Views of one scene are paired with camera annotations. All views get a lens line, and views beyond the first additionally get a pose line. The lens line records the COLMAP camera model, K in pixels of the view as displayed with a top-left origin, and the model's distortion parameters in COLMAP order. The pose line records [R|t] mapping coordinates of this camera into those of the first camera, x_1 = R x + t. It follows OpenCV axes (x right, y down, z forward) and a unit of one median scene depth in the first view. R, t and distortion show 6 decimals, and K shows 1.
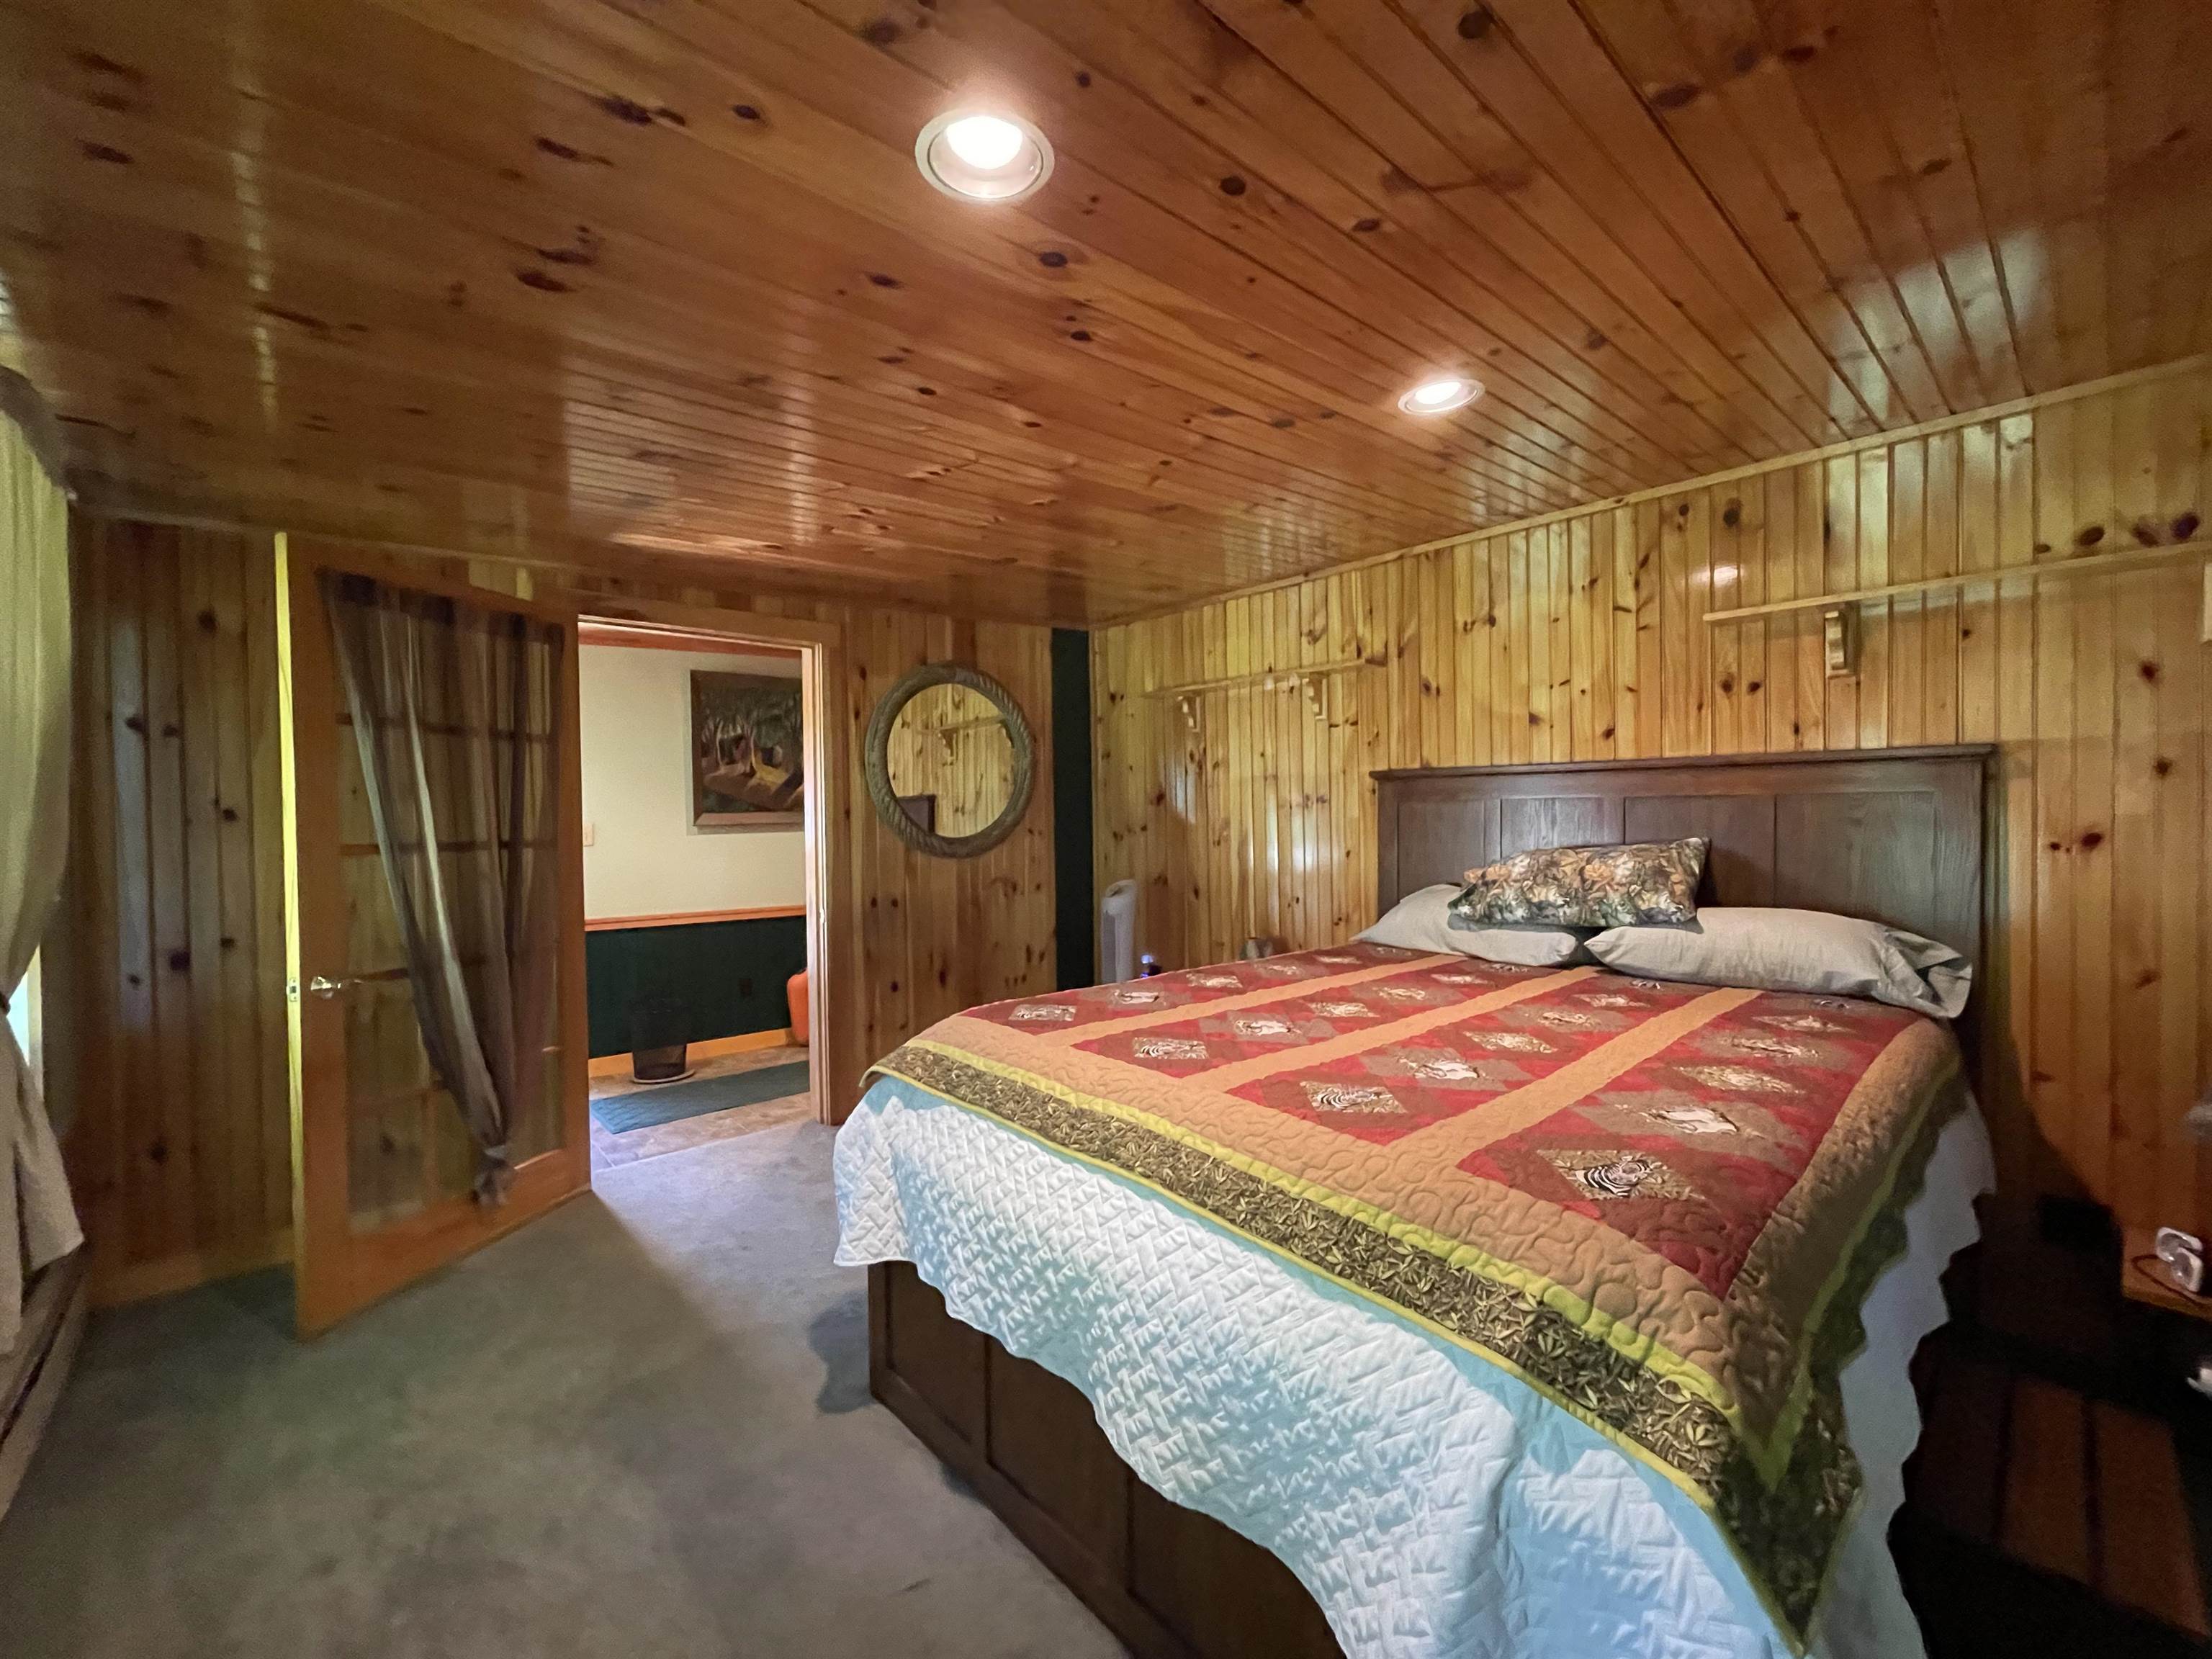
lens RADIAL K [[891.9, 0, 1104.2], [0, 891.9, 821.1], [0, 0, 1]] dist [-0.001806, 0.000238]
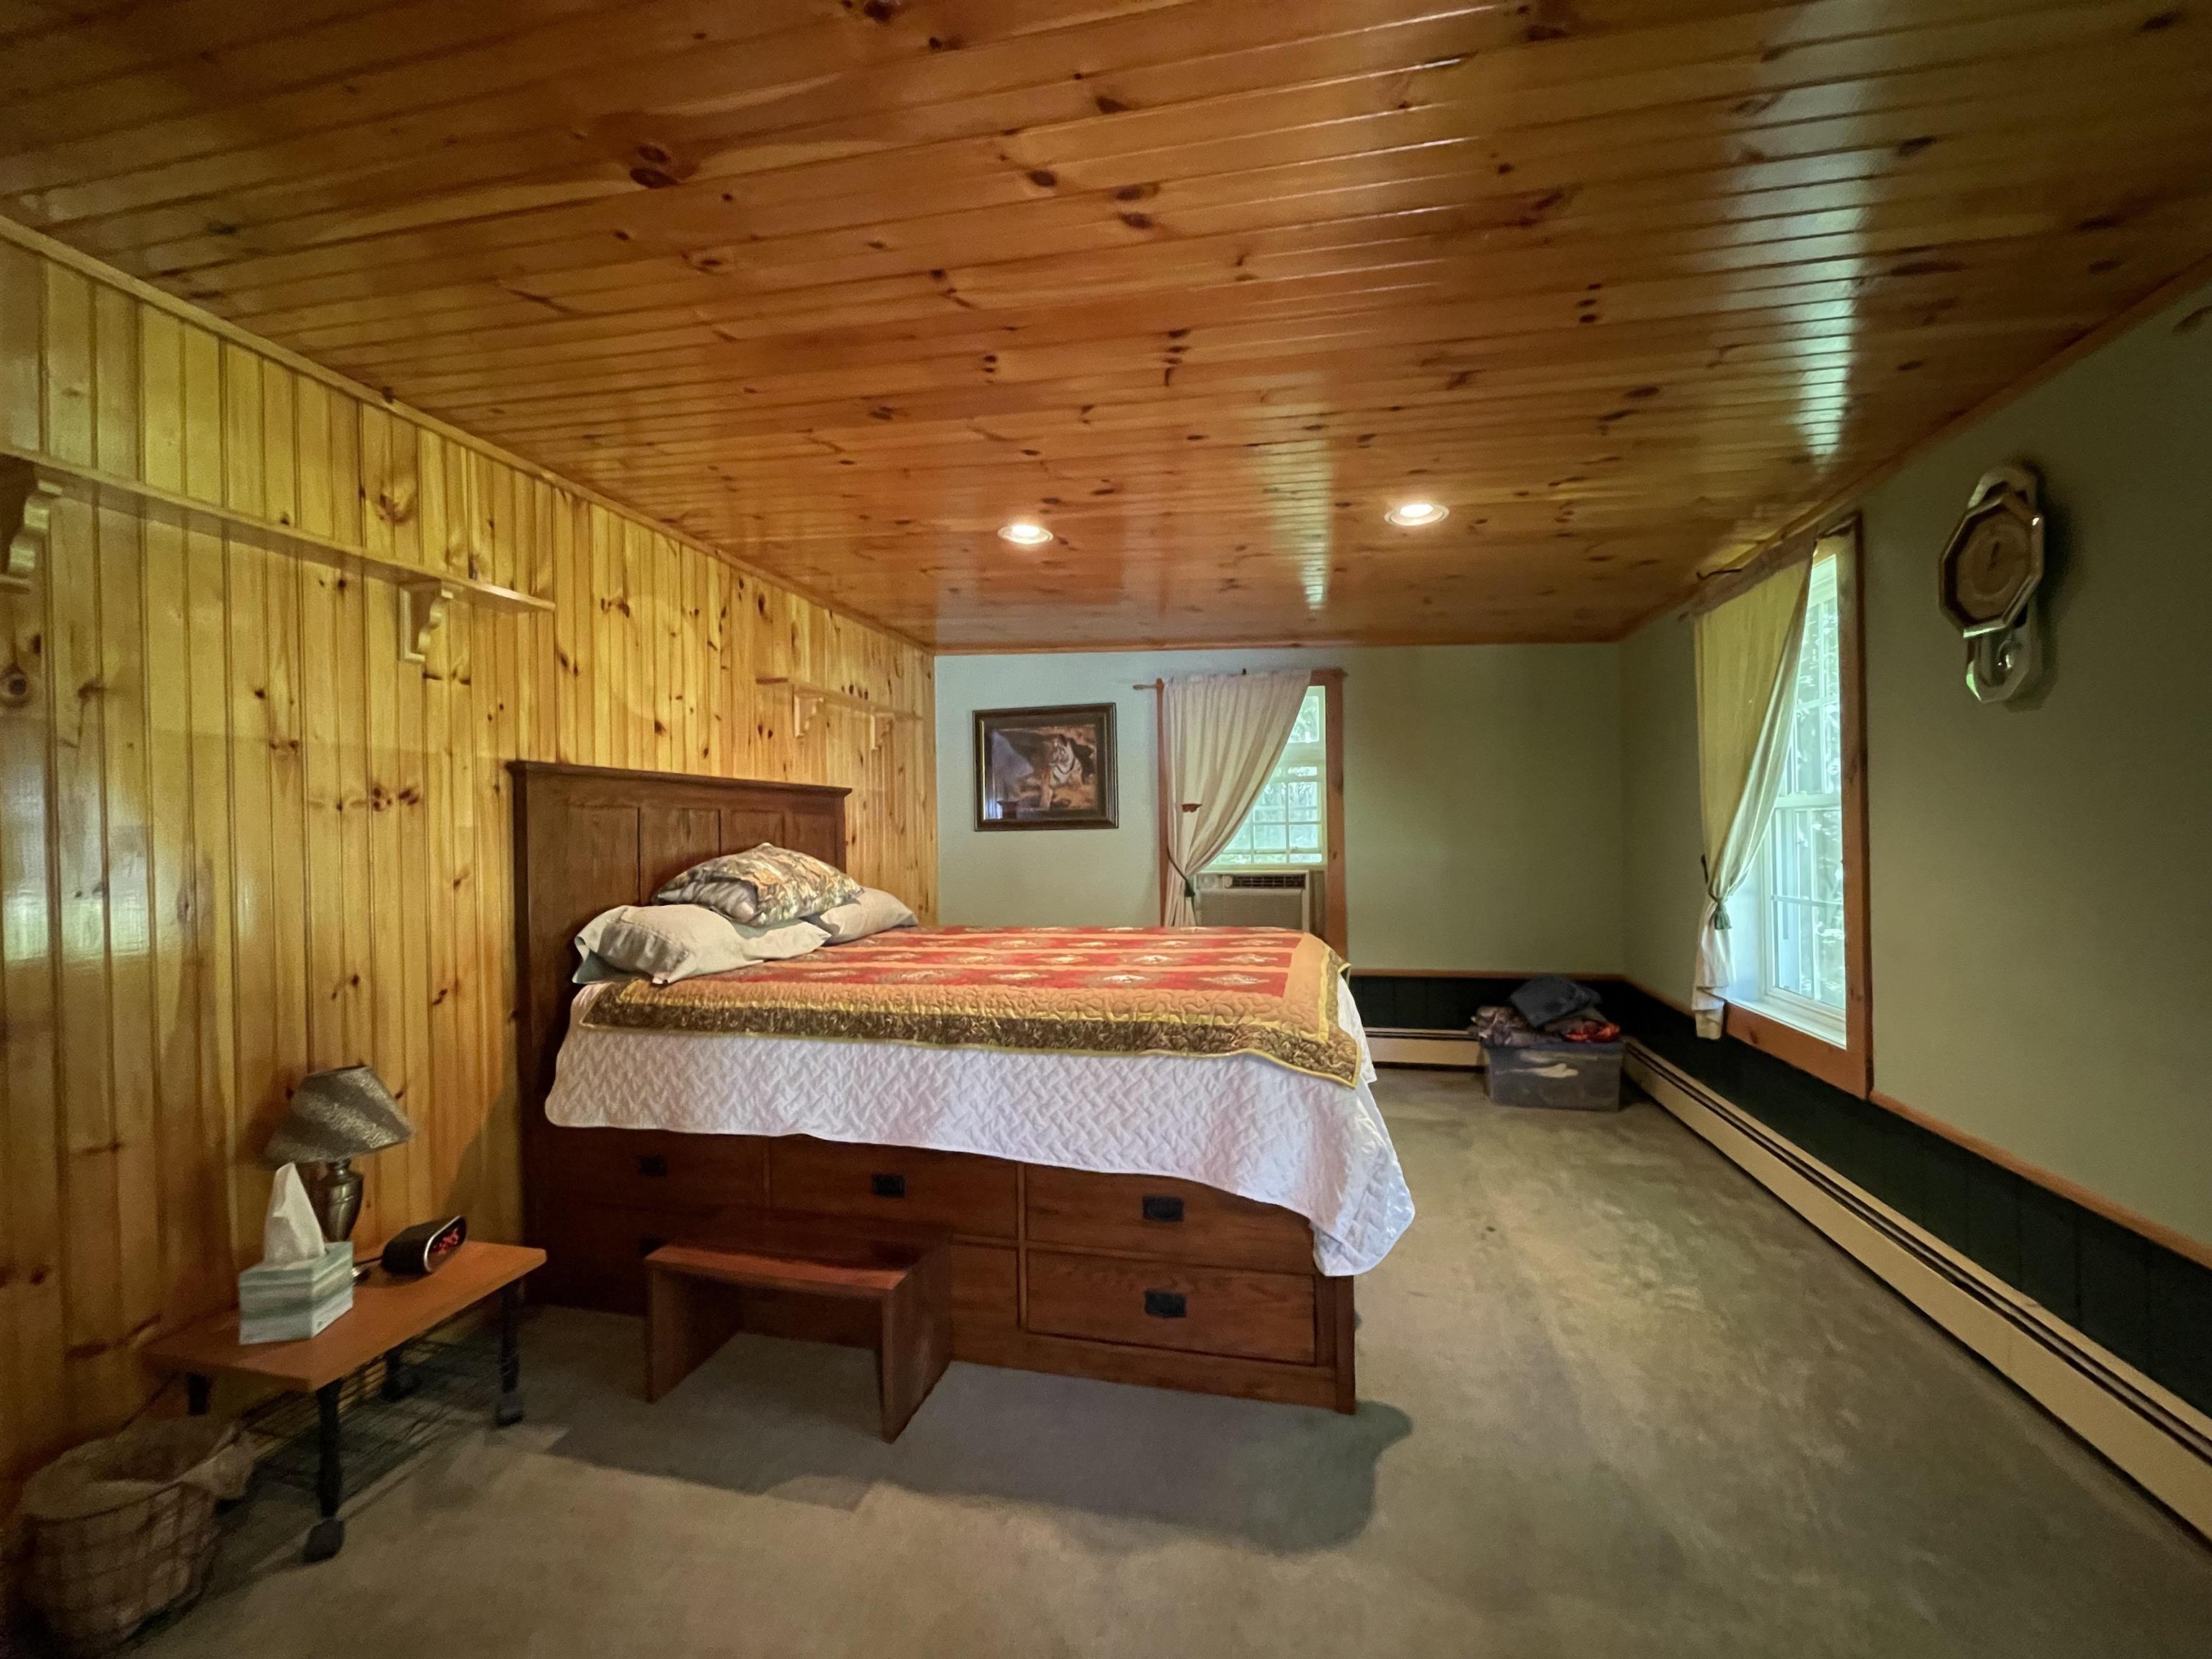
lens RADIAL K [[891.9, 0, 1105.7], [0, 891.9, 832.7], [0, 0, 1]] dist [-0.001806, 0.000238]
pose [[-0.570605, 0.015569, 0.821077, -0.550841], [0.027269, 0.999628, -0.000004, 0.013553], [-0.820772, 0.022388, -0.570817, 1.068374]]
